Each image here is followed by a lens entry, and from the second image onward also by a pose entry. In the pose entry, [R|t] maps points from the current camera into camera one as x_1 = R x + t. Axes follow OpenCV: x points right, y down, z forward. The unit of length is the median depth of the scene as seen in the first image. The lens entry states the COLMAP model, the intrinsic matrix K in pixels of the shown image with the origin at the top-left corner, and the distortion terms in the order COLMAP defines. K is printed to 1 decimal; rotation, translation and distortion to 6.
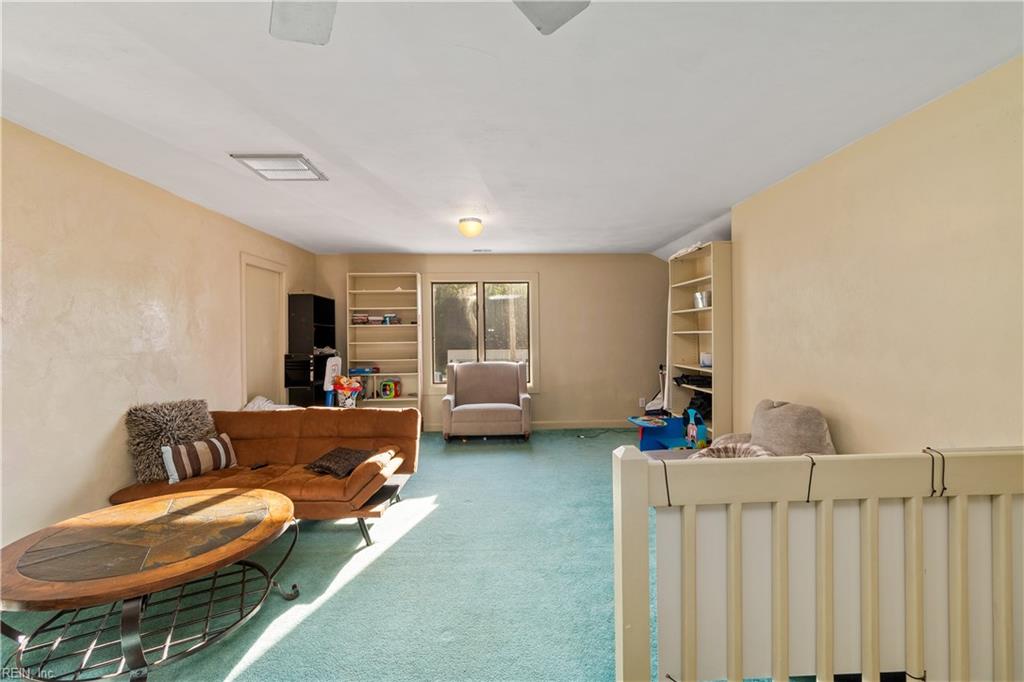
lens RADIAL K [[439.7, 0, 514.7], [0, 439.7, 343.2], [0, 0, 1]] dist [-0.007583, 0.001591]
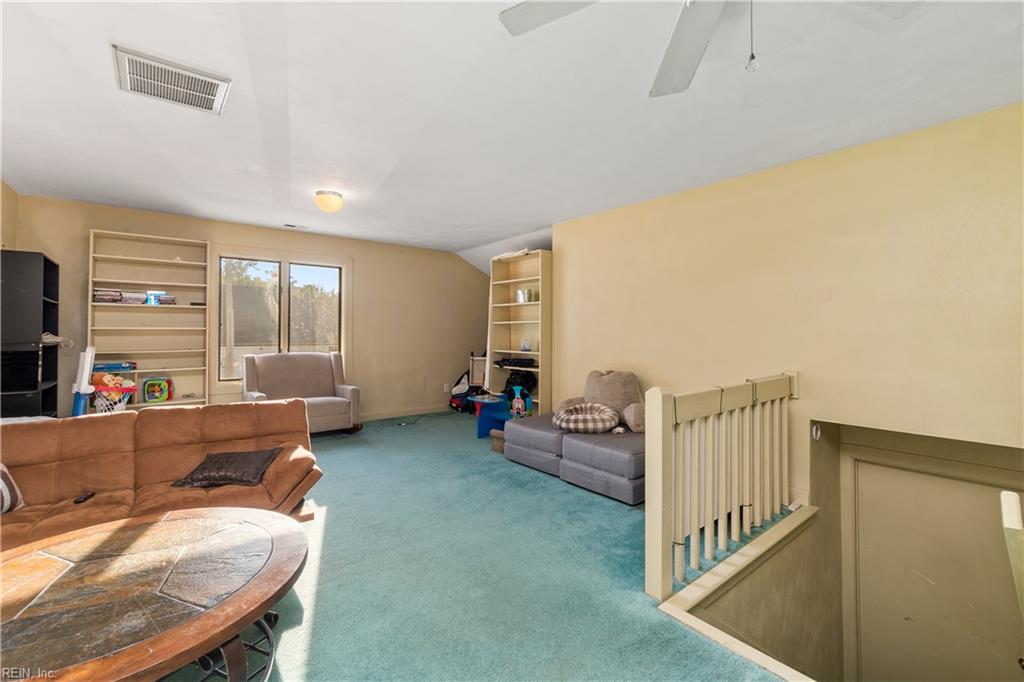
lens RADIAL K [[439.7, 0, 515.6], [0, 439.7, 331.9], [0, 0, 1]] dist [-0.007583, 0.001591]
pose [[0.801766, 0.012334, 0.597510, -0.313868], [-0.000082, 0.999789, -0.020528, 0.025875], [-0.597637, 0.016410, 0.801599, 0.034260]]
